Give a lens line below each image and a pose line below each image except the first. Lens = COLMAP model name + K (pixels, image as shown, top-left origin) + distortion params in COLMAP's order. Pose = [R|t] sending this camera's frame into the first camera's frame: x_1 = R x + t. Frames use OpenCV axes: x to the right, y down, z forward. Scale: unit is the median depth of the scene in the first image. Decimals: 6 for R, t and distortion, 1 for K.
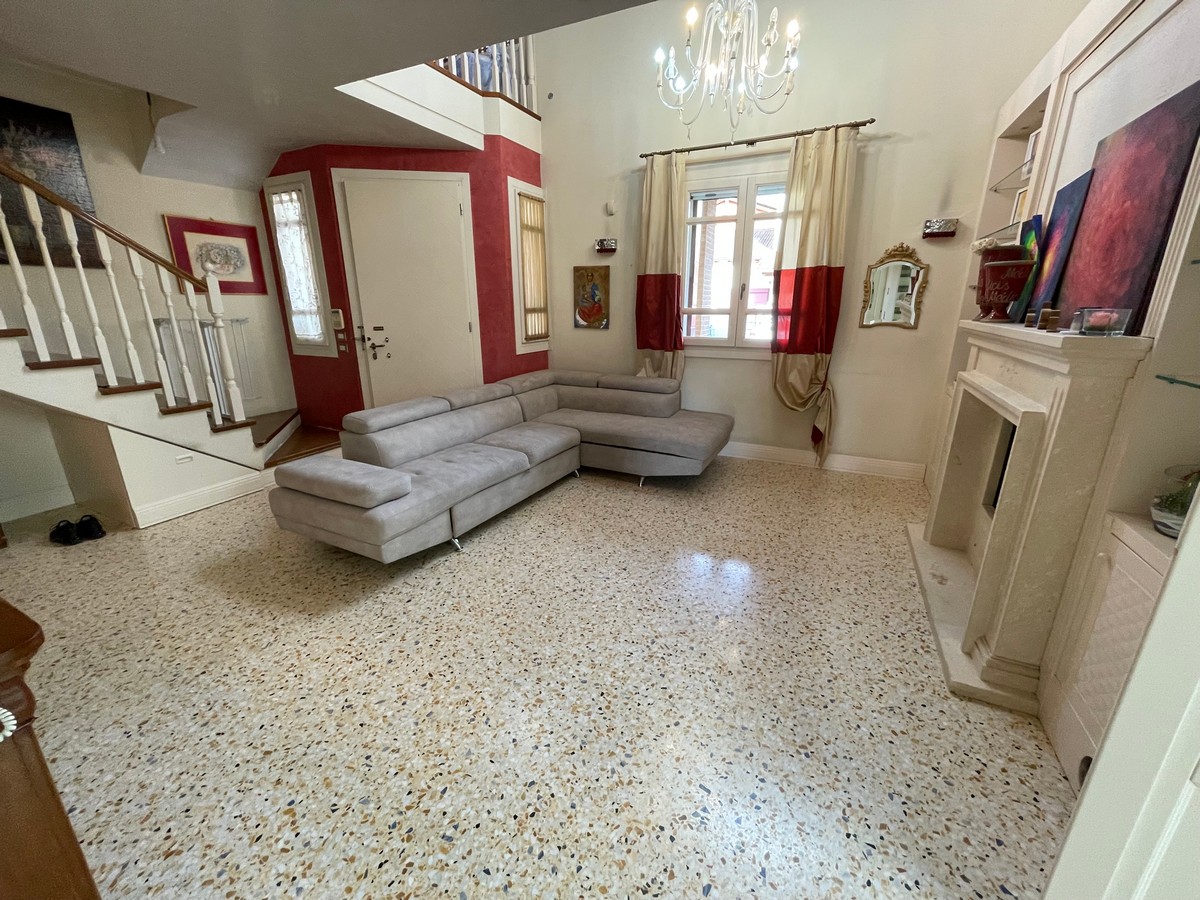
lens RADIAL K [[486.6, 0, 599.2], [0, 486.6, 446.1], [0, 0, 1]] dist [-0.003759, -0.000408]
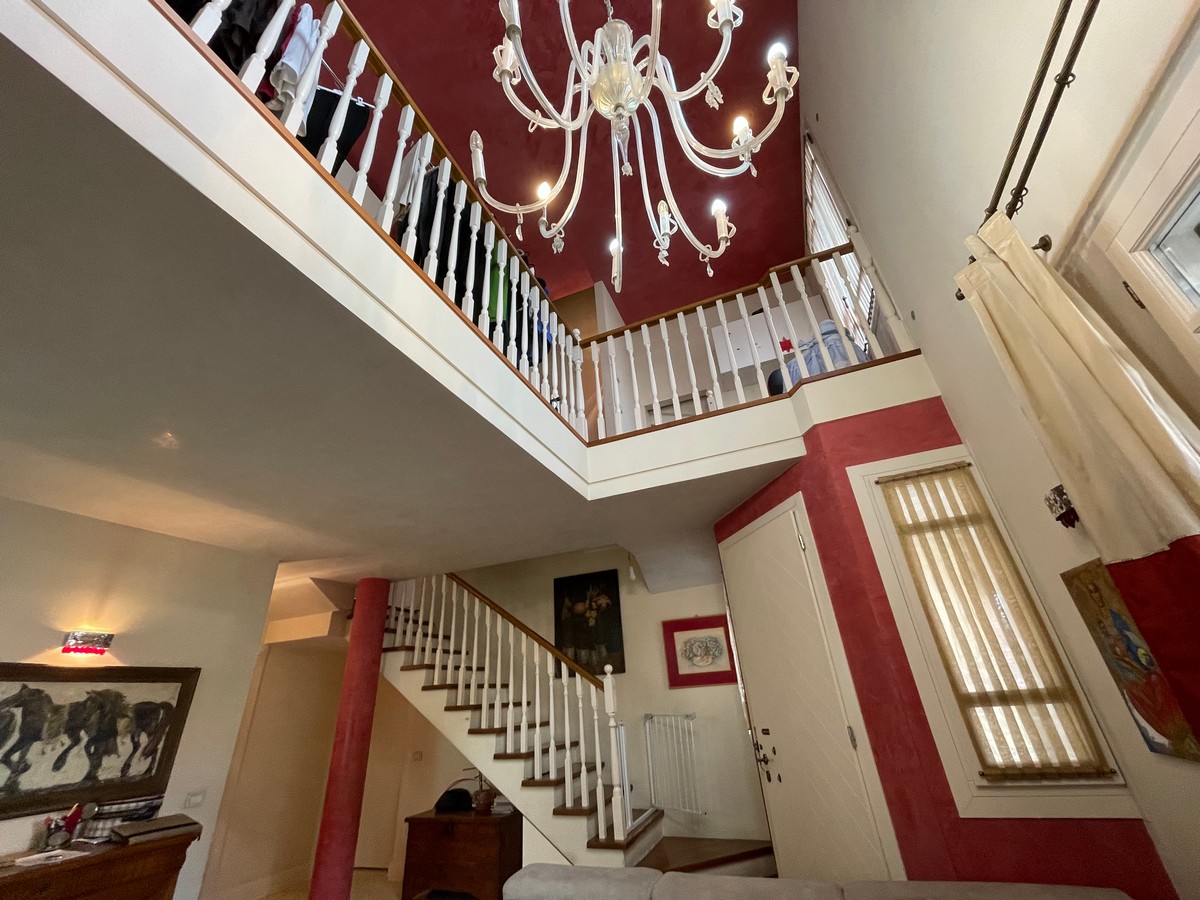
lens RADIAL K [[486.6, 0, 592.0], [0, 486.6, 452.7], [0, 0, 1]] dist [-0.003759, -0.000408]
pose [[0.056164, -0.455681, -0.888370, 0.362207], [-0.222889, 0.861597, -0.456039, -0.223012], [0.973225, 0.223620, -0.053176, 0.732118]]
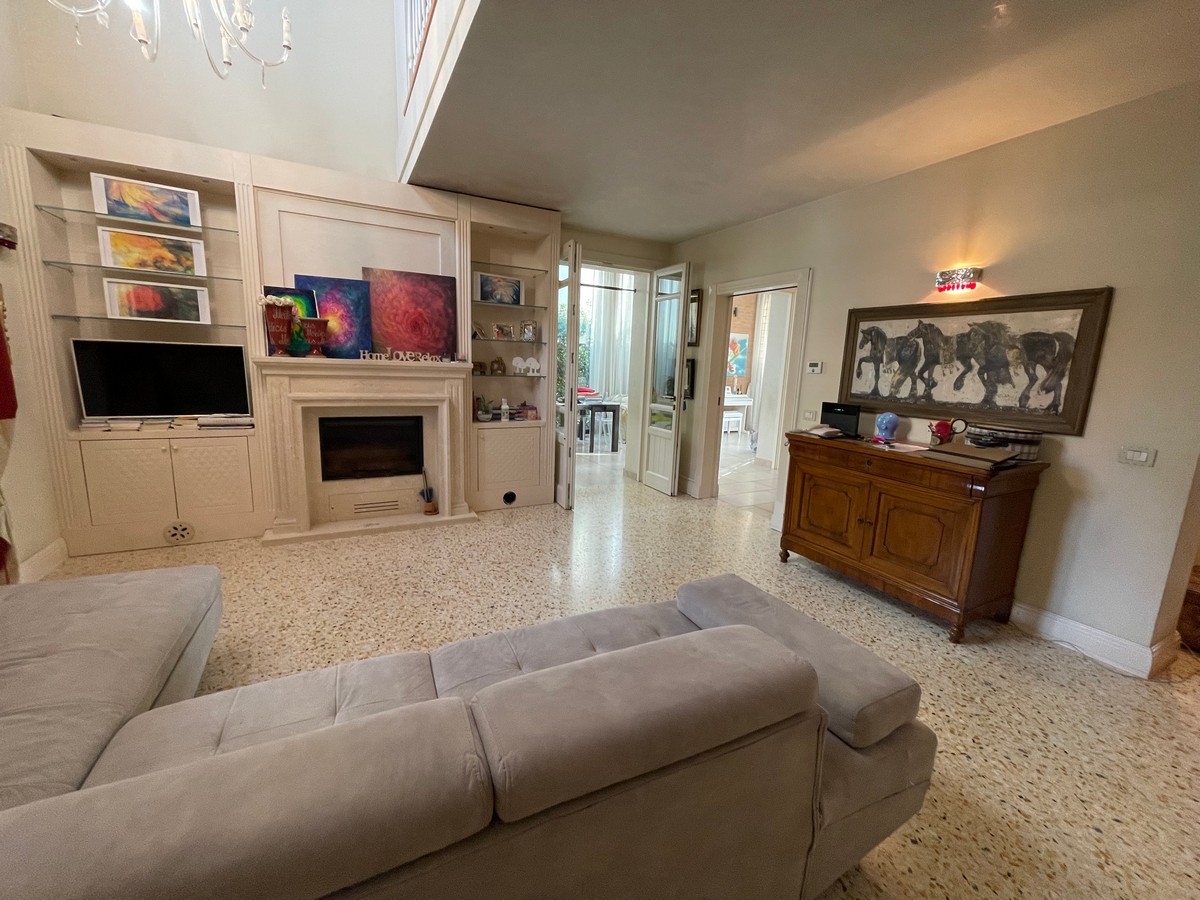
lens RADIAL K [[486.6, 0, 598.5], [0, 486.6, 449.5], [0, 0, 1]] dist [-0.003759, -0.000408]
pose [[-0.802294, -0.132582, 0.582019, -0.433076], [0.134721, 0.909649, 0.392923, -0.265263], [-0.581527, 0.393650, -0.711945, 0.947933]]
